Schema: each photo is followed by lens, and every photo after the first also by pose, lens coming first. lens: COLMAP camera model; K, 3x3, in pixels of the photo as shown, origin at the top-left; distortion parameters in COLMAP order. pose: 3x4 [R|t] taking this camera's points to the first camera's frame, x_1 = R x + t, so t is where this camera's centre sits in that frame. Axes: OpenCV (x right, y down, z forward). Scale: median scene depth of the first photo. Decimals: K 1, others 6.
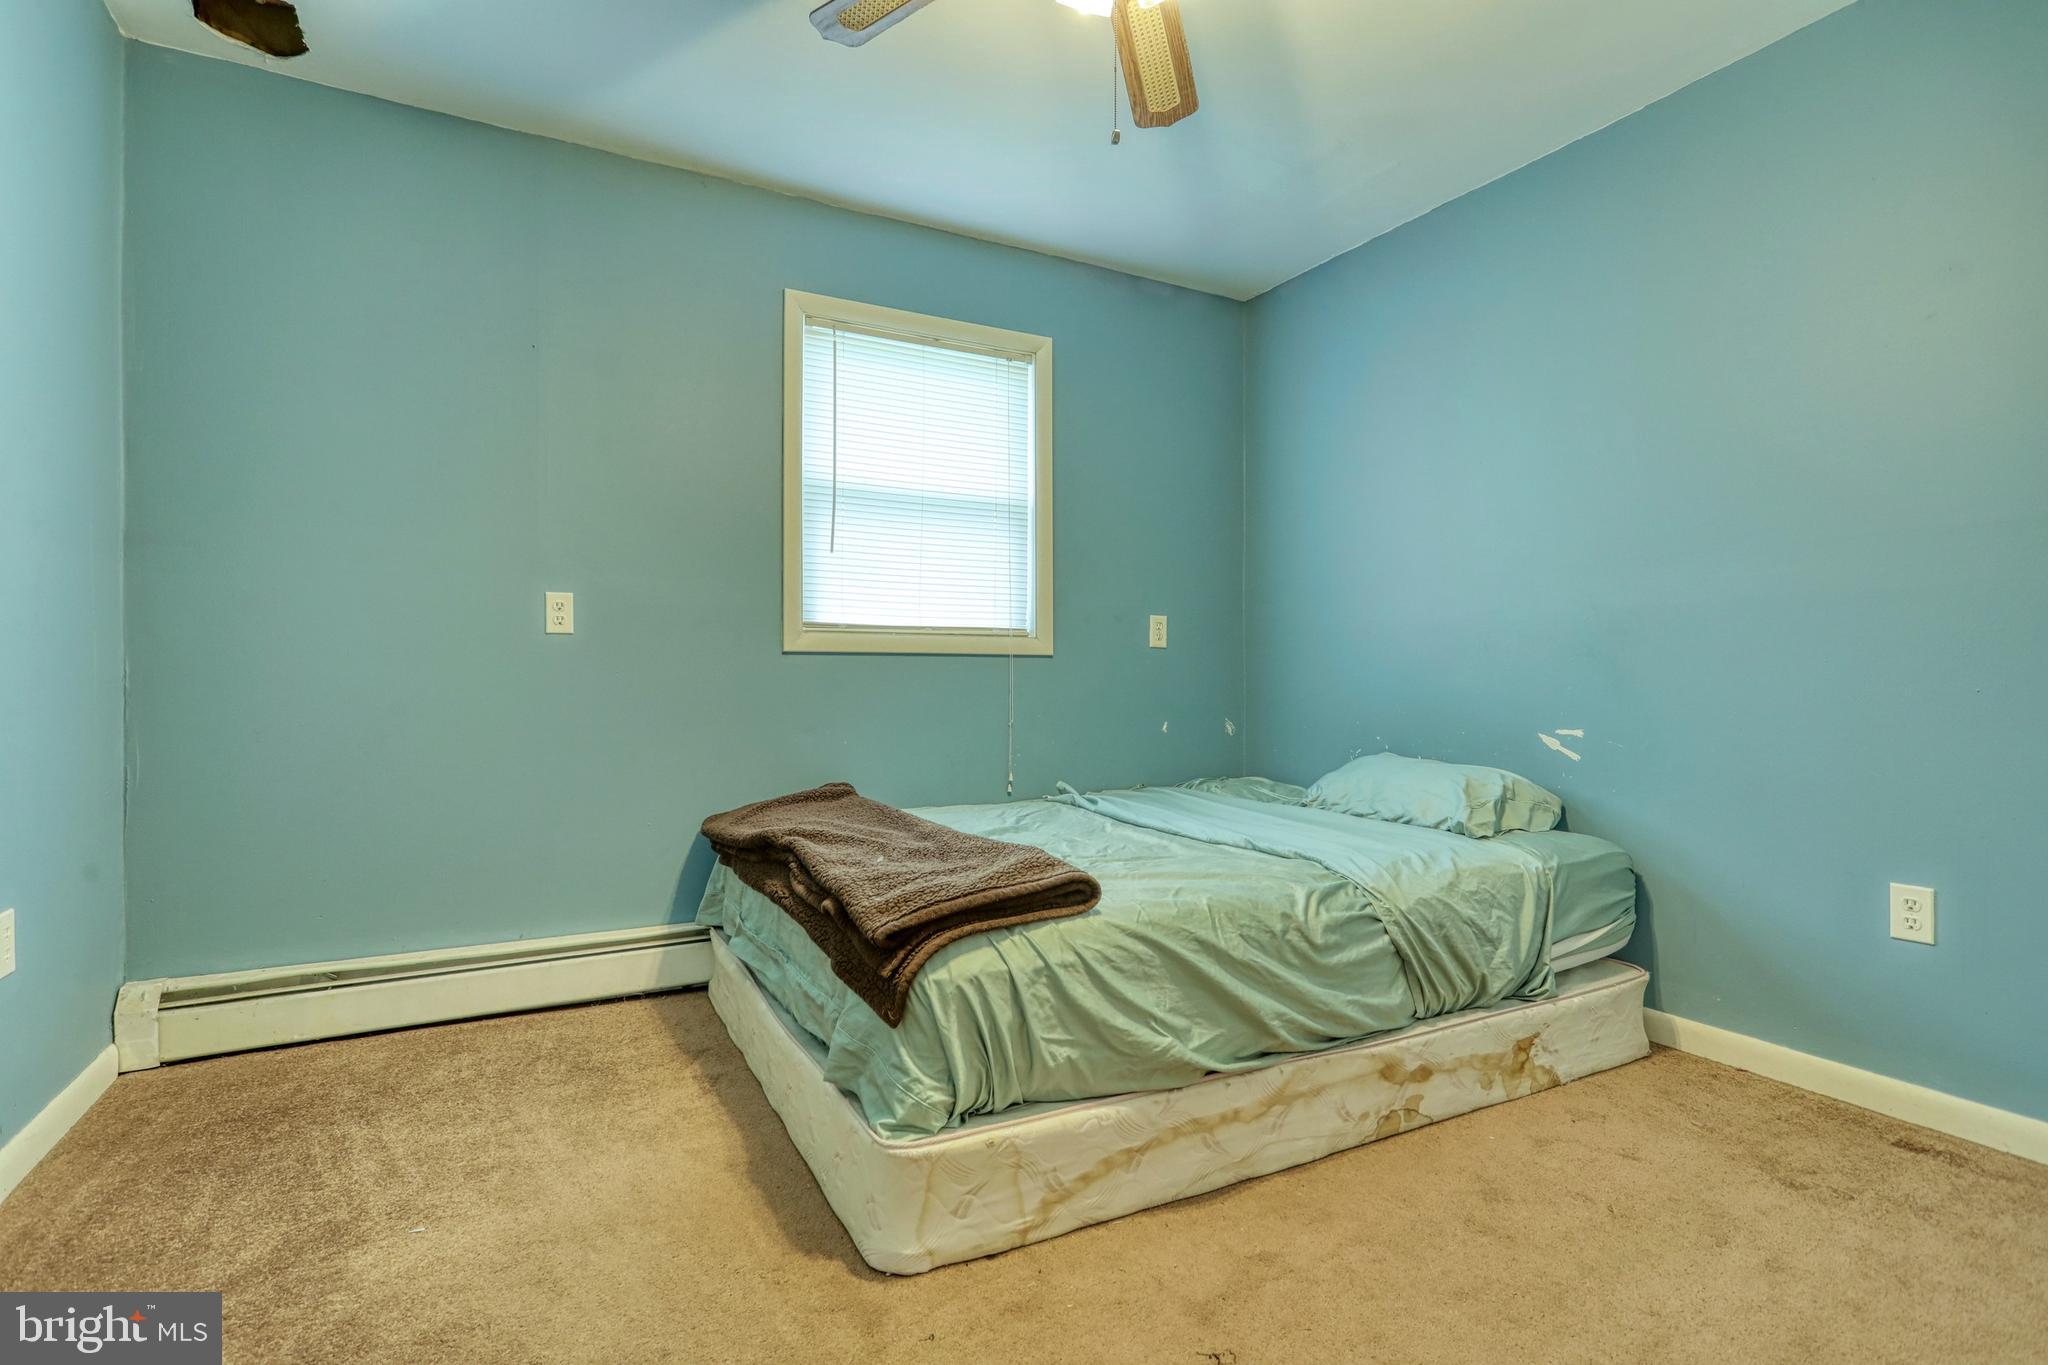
lens RADIAL K [[985.1, 0, 1025.0], [0, 985.1, 680.1], [0, 0, 1]] dist [0.001940, 0.000537]
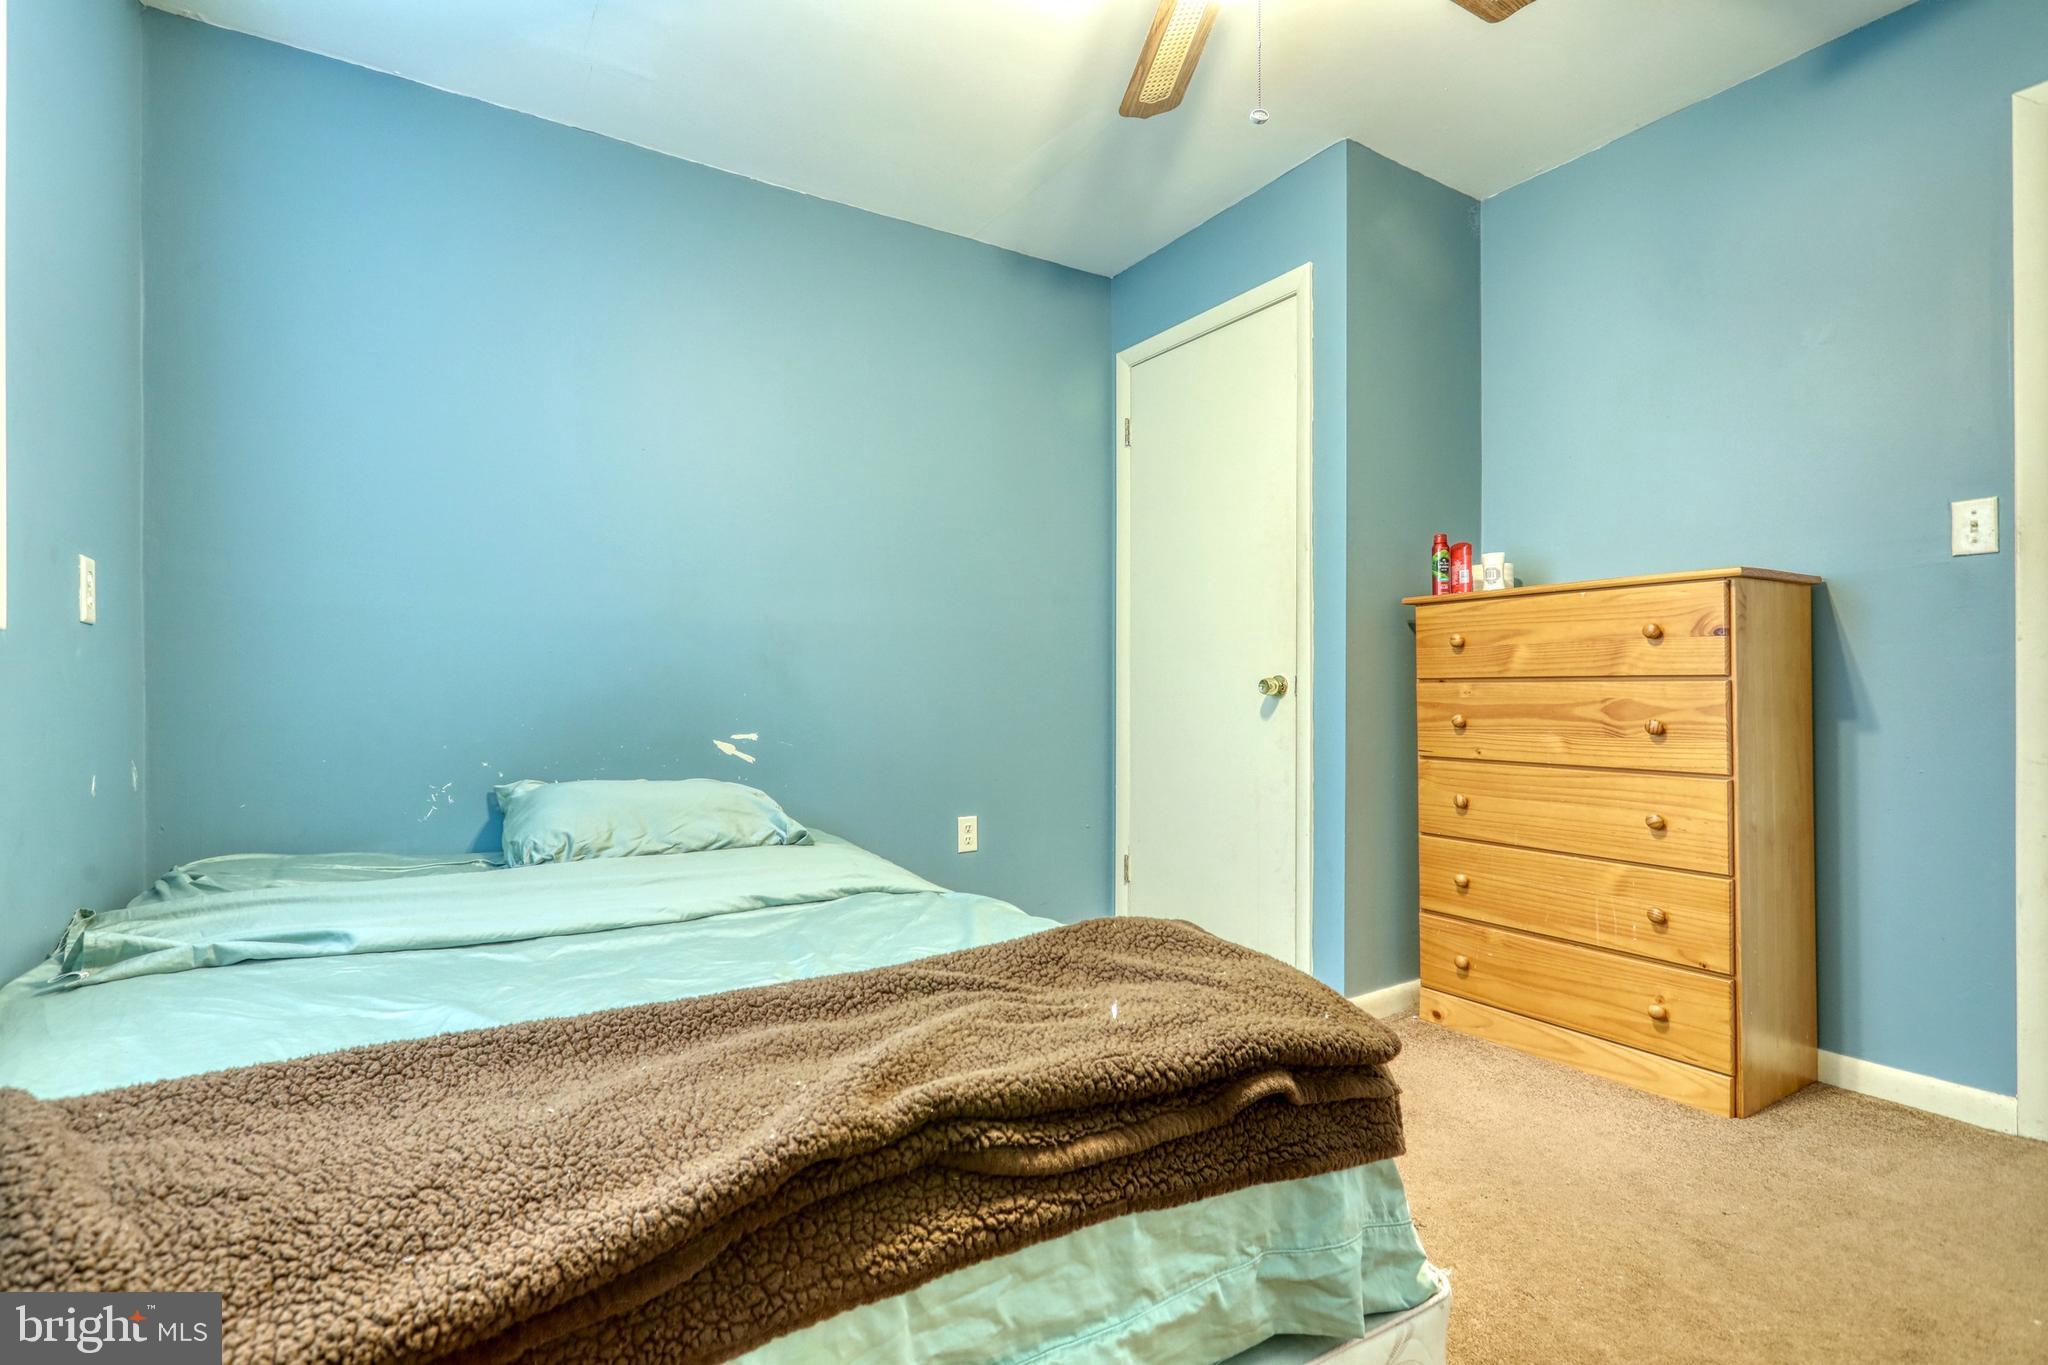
lens RADIAL K [[985.1, 0, 1023.4], [0, 985.1, 682.1], [0, 0, 1]] dist [0.001940, 0.000537]
pose [[-0.070063, 0.002547, 0.997539, -0.524535], [0.002401, 0.999994, -0.002384, -0.001505], [-0.997540, 0.002228, -0.070069, 0.799638]]
